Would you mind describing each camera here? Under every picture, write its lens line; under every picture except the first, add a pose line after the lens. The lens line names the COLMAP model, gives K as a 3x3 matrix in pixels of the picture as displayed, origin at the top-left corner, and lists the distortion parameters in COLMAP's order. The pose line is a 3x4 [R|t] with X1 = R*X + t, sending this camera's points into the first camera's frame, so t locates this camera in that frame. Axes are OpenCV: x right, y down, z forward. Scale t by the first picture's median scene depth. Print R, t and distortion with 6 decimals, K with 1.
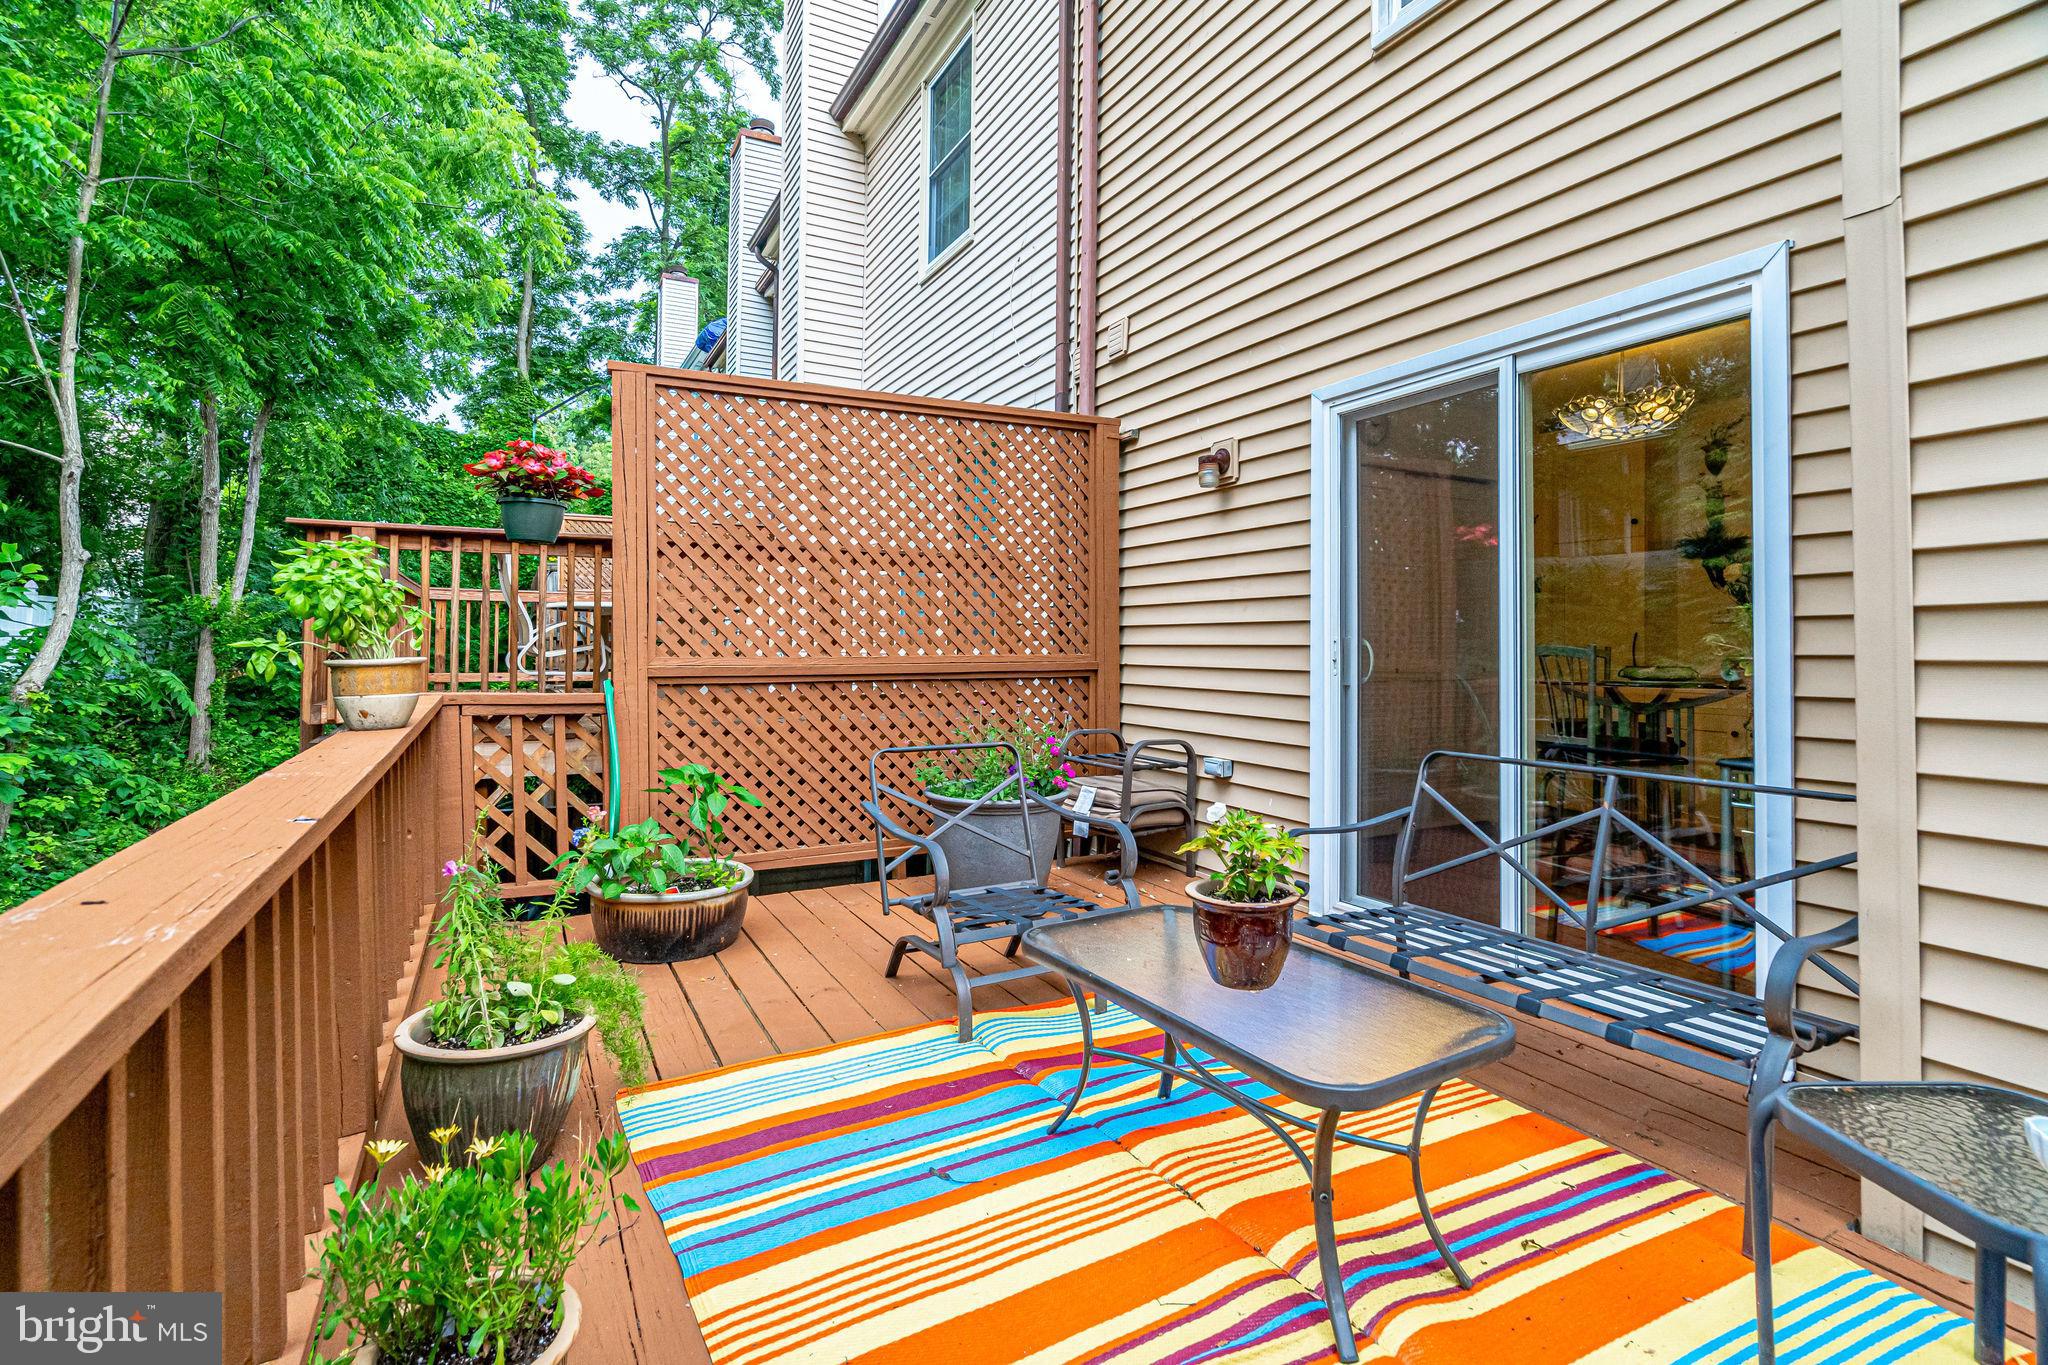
lens RADIAL K [[947.5, 0, 988.3], [0, 947.5, 627.4], [0, 0, 1]] dist [0.000866, 0.000500]
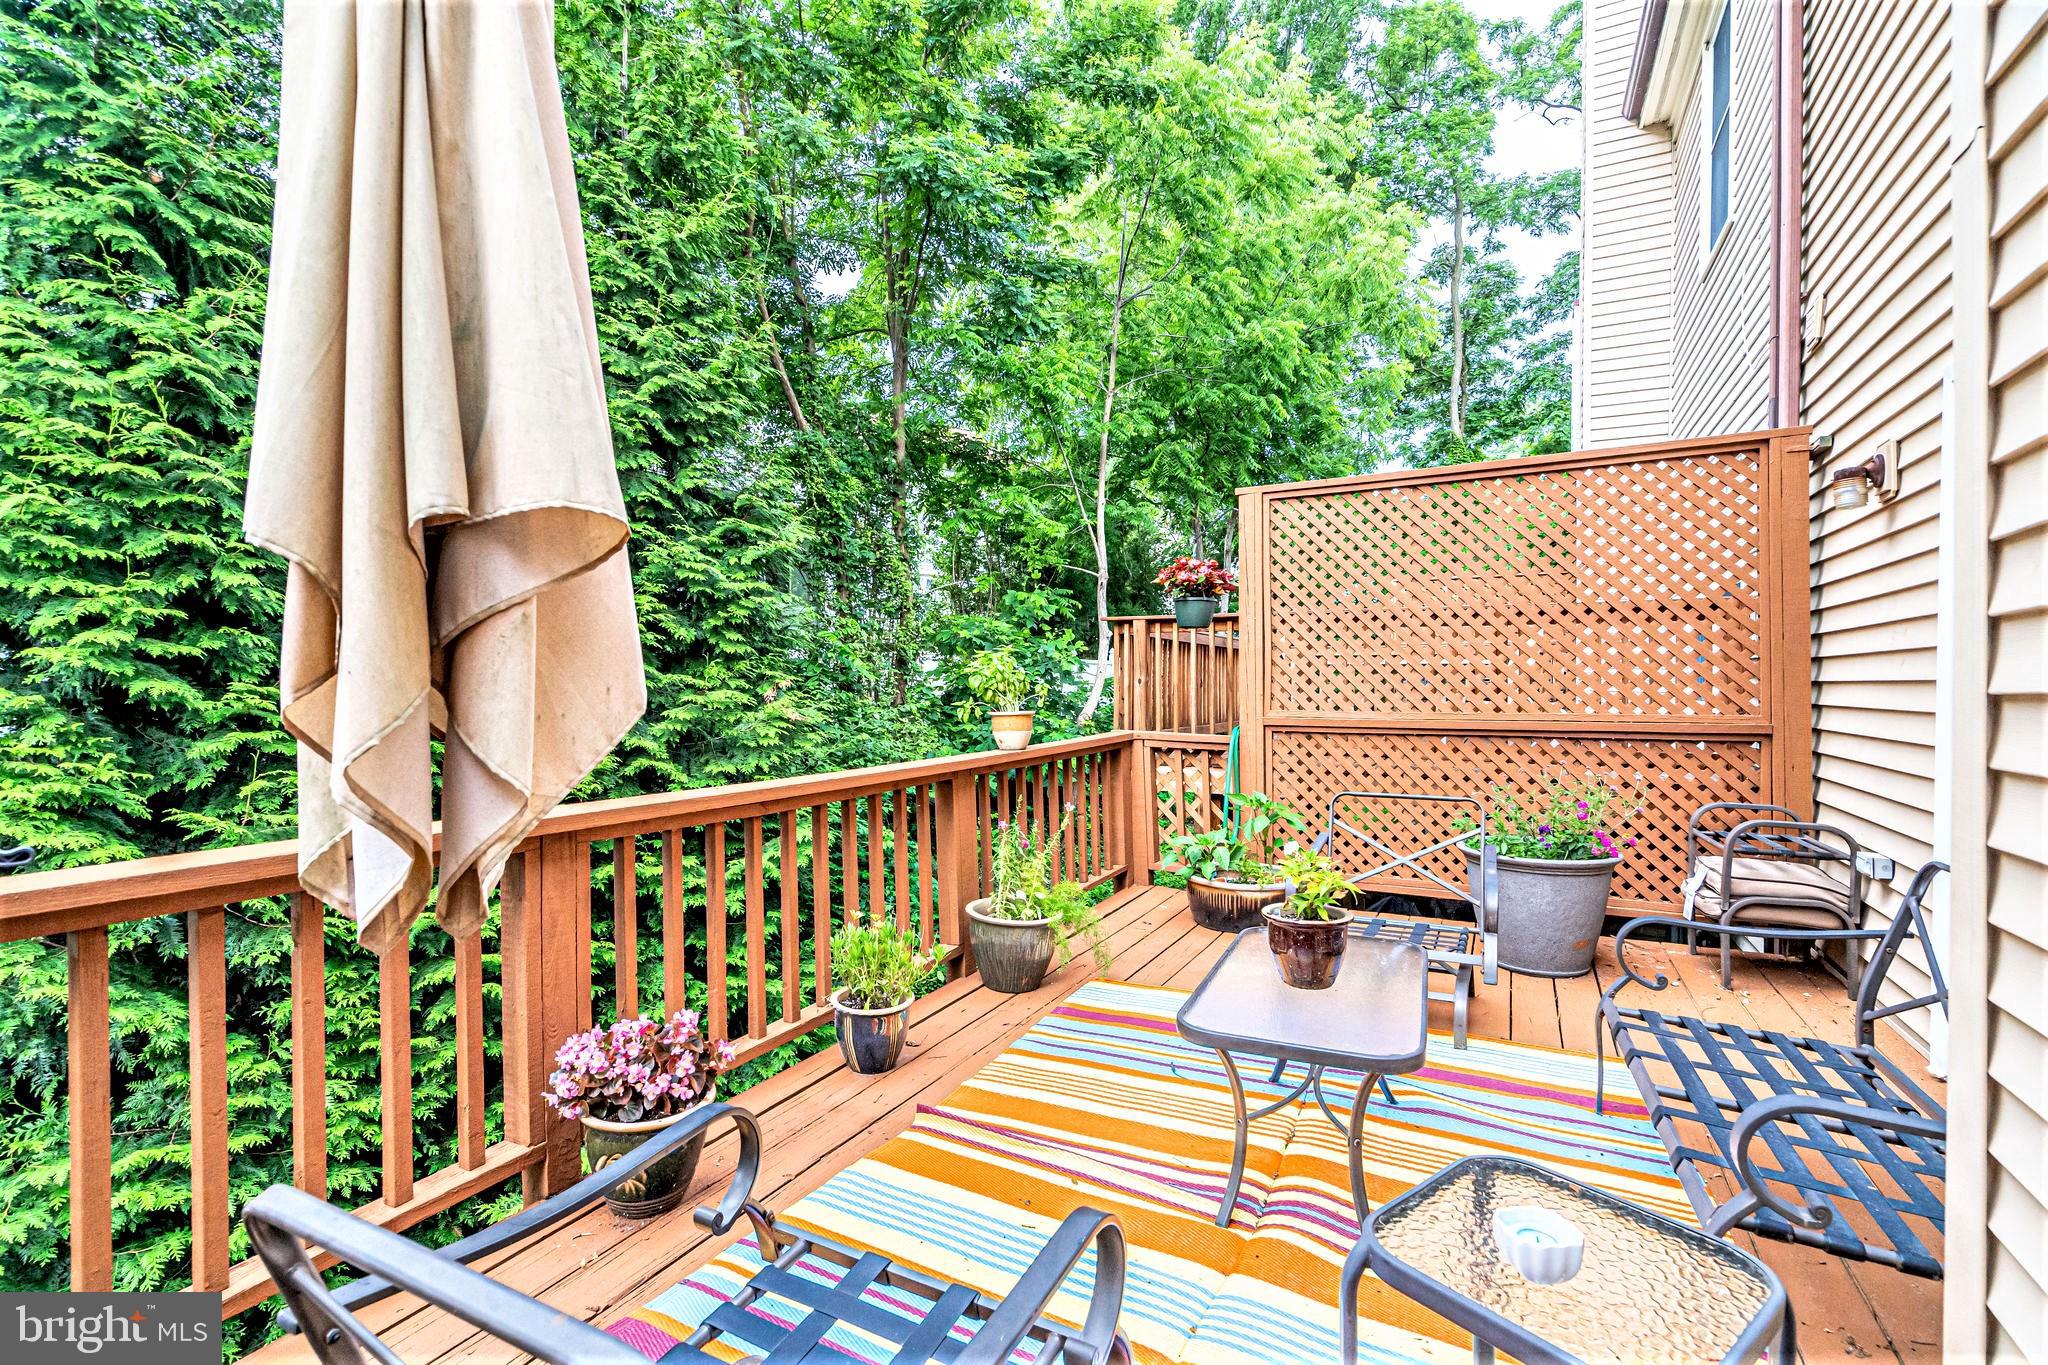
lens RADIAL K [[919.6, 0, 1023.6], [0, 919.6, 698.8], [0, 0, 1]] dist [0.000264, 0.000610]
pose [[0.578789, 0.010707, -0.815407, 0.360931], [0.016050, 0.999571, 0.024517, -0.015436], [0.815319, -0.027277, 0.578369, -0.005475]]
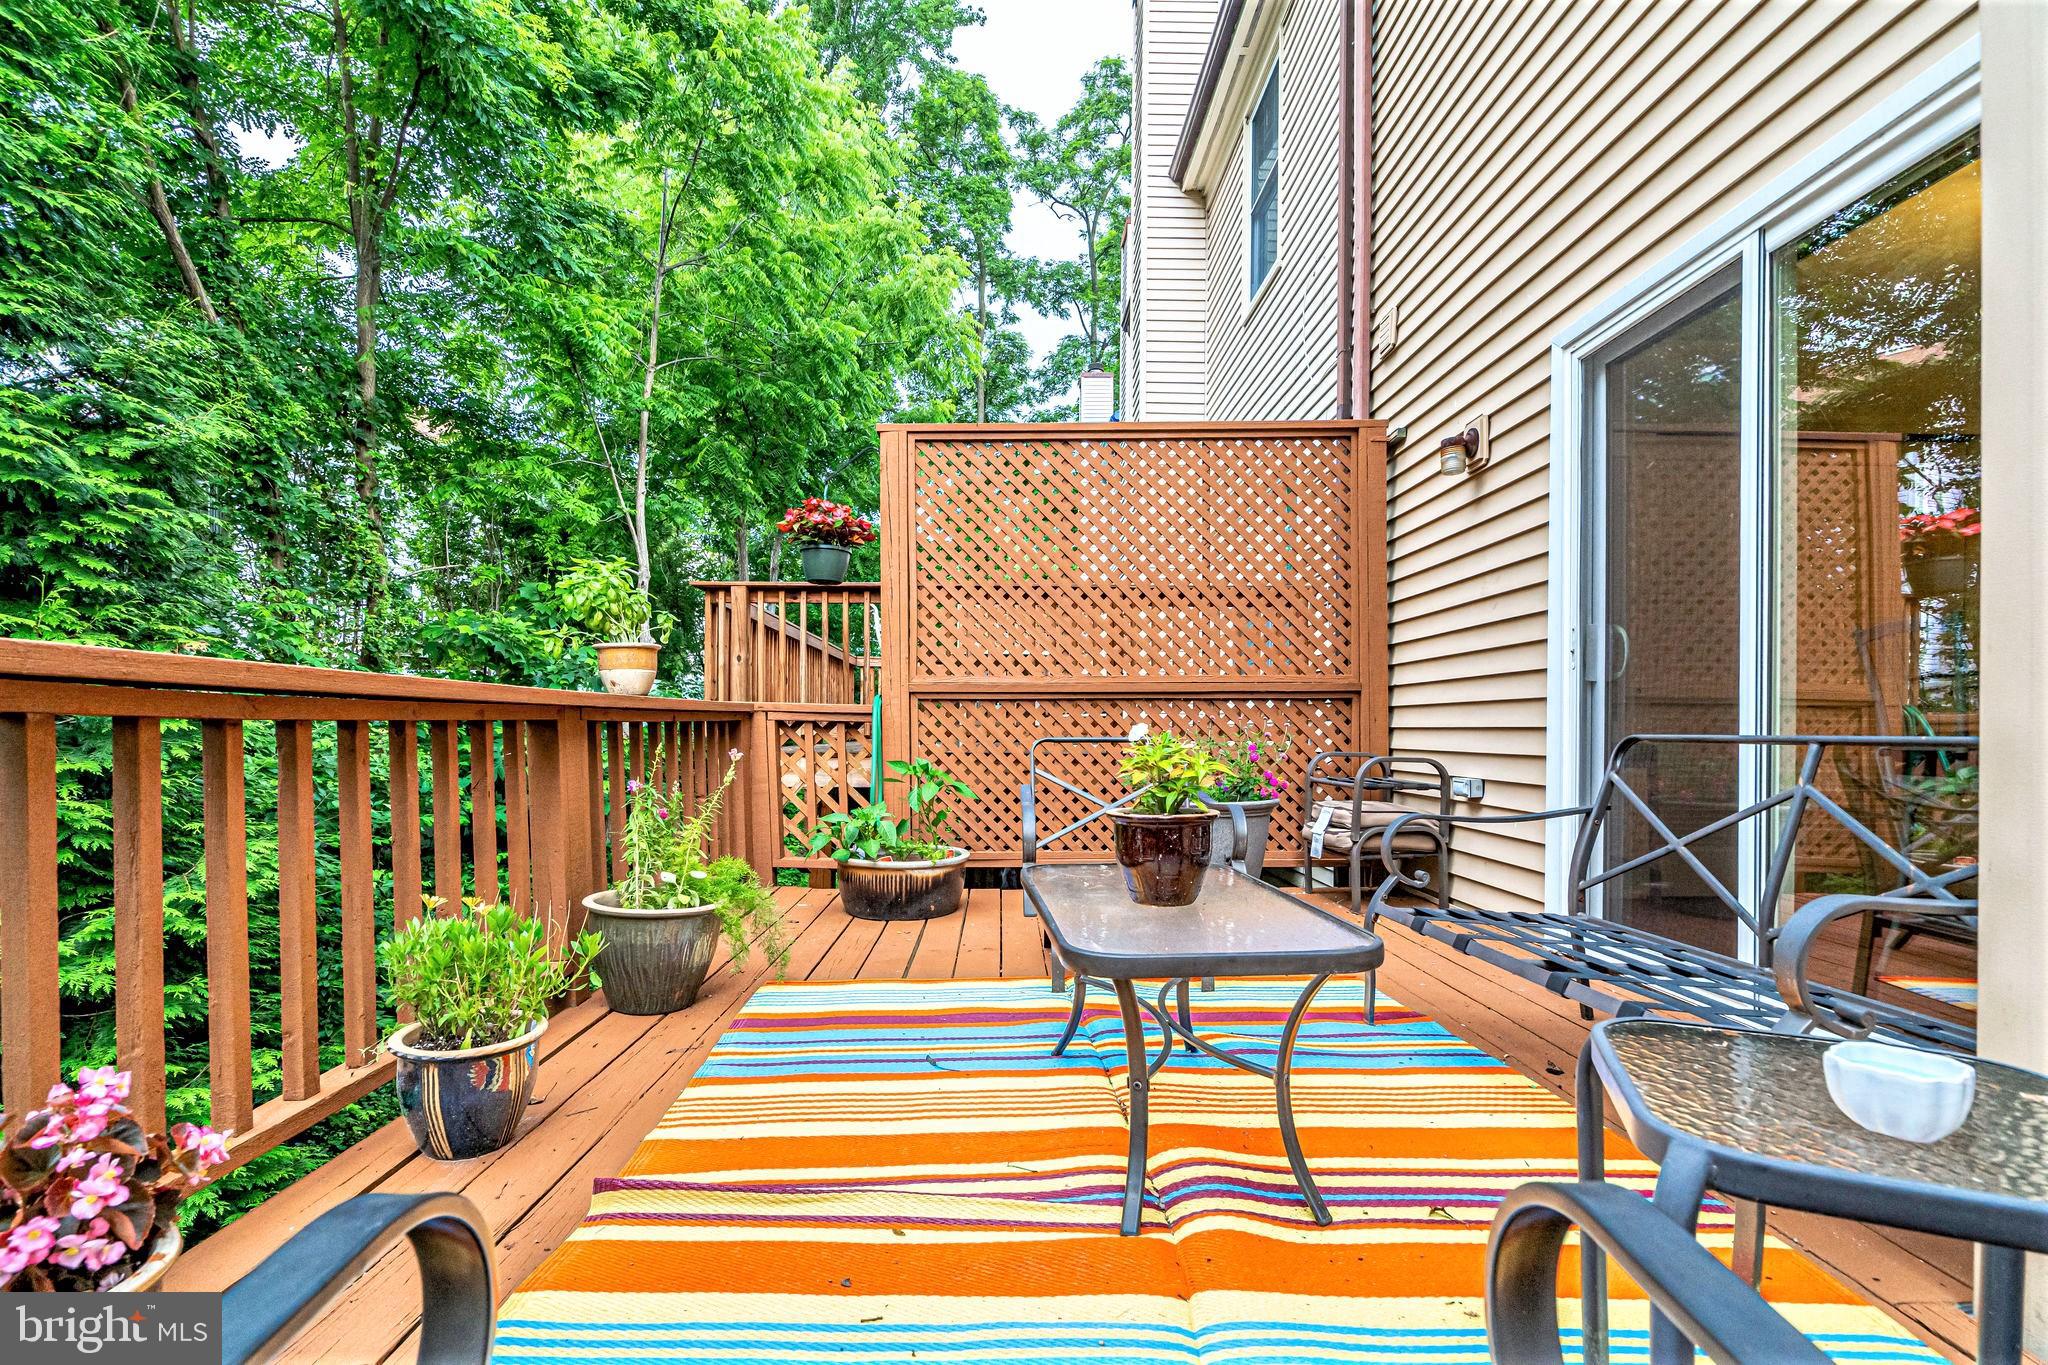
lens RADIAL K [[926.0, 0, 1013.9], [0, 926.0, 734.9], [0, 0, 1]] dist [-0.003705, 0.001065]
pose [[0.899246, 0.002793, -0.437435, 0.190296], [0.007643, 0.999727, 0.022095, 0.059700], [0.437377, -0.023213, 0.898979, 0.020988]]
